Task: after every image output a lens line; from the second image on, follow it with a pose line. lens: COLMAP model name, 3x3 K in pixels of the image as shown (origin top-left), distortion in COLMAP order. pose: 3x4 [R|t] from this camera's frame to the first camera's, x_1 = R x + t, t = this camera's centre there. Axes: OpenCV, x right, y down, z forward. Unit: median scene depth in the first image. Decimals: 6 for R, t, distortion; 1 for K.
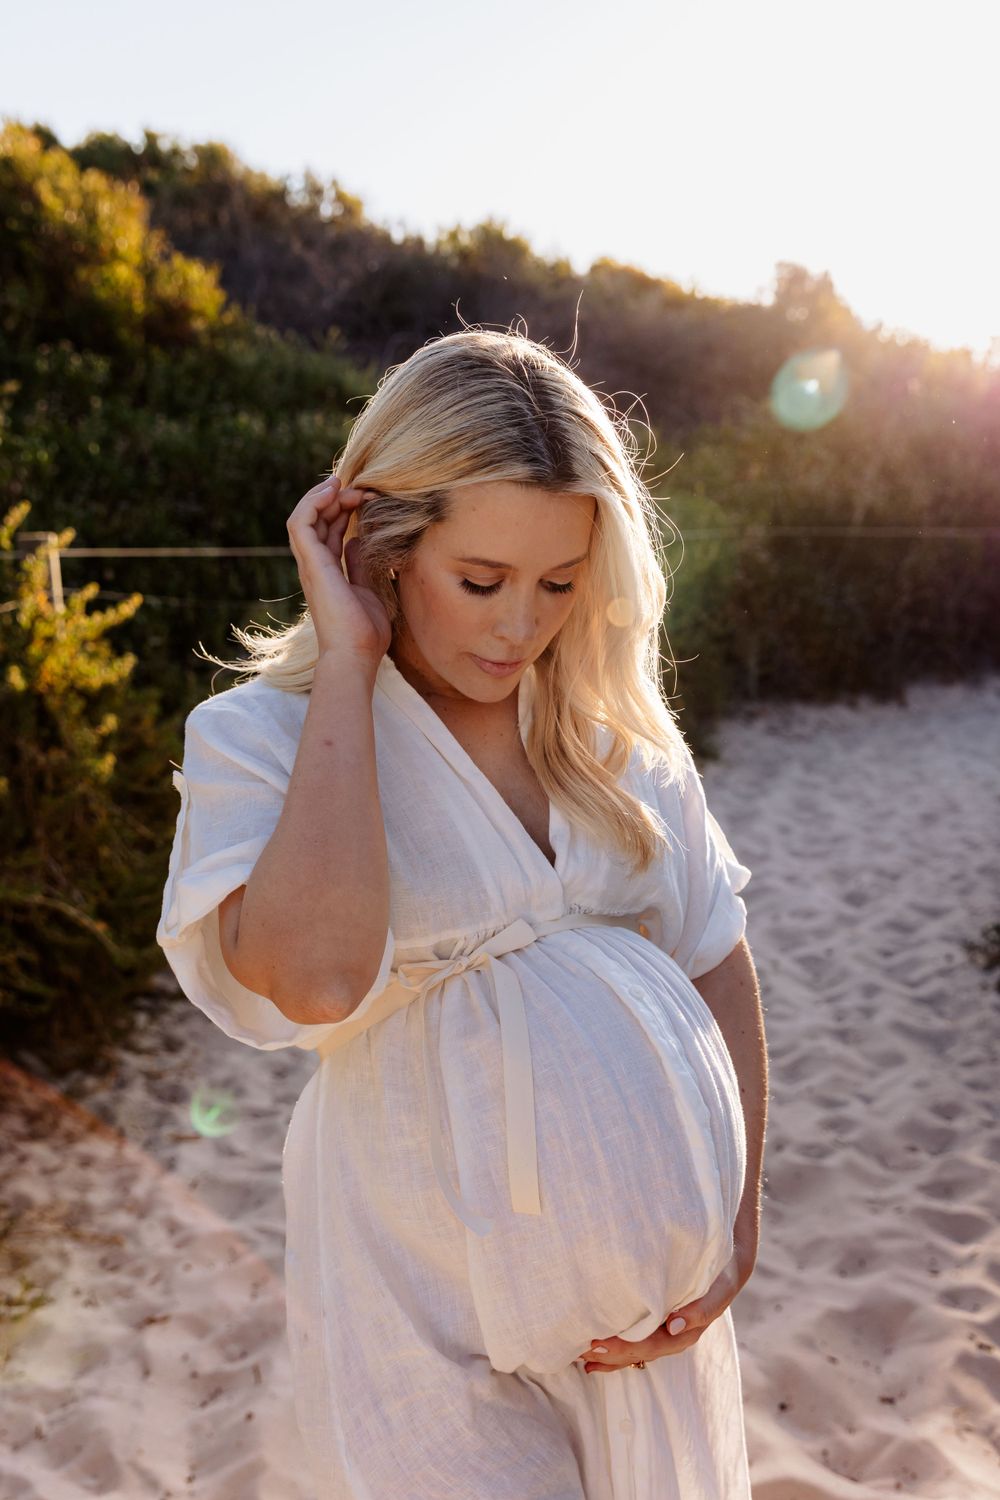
lens RADIAL K [[1524.2, 0, 497.5], [0, 1524.2, 745.9], [0, 0, 1]] dist [-0.015475, 0.000000]
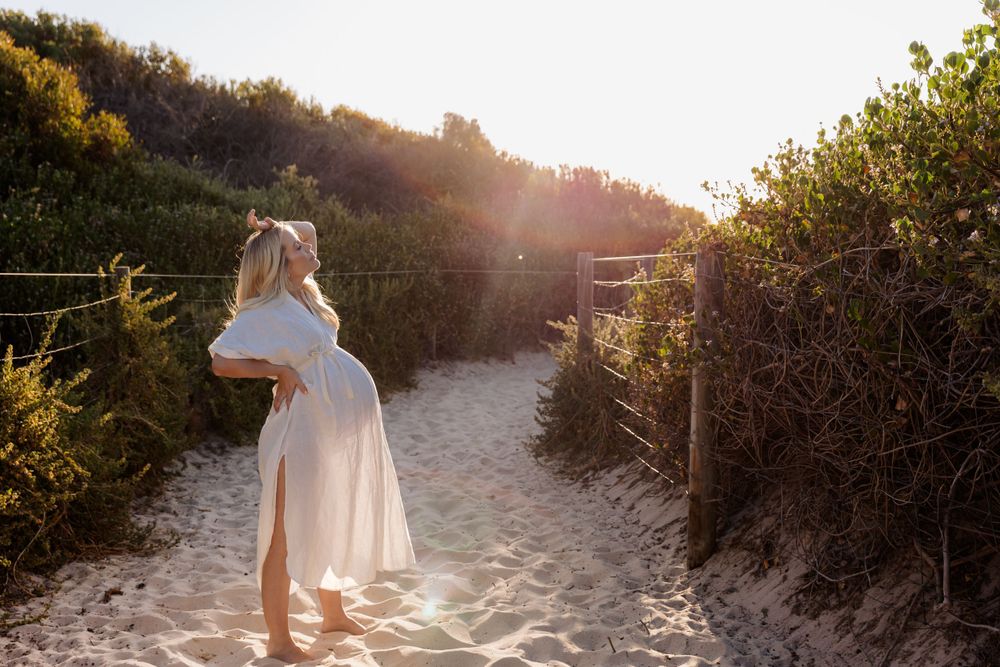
lens RADIAL K [[1016.1, 0, 498.6], [0, 1016.1, 334.0], [0, 0, 1]] dist [-0.015475, 0.000000]
pose [[0.974362, -0.006311, 0.224897, -0.033571], [0.024217, 0.996741, -0.076949, 0.033551], [-0.223678, 0.080423, 0.971339, -0.216615]]
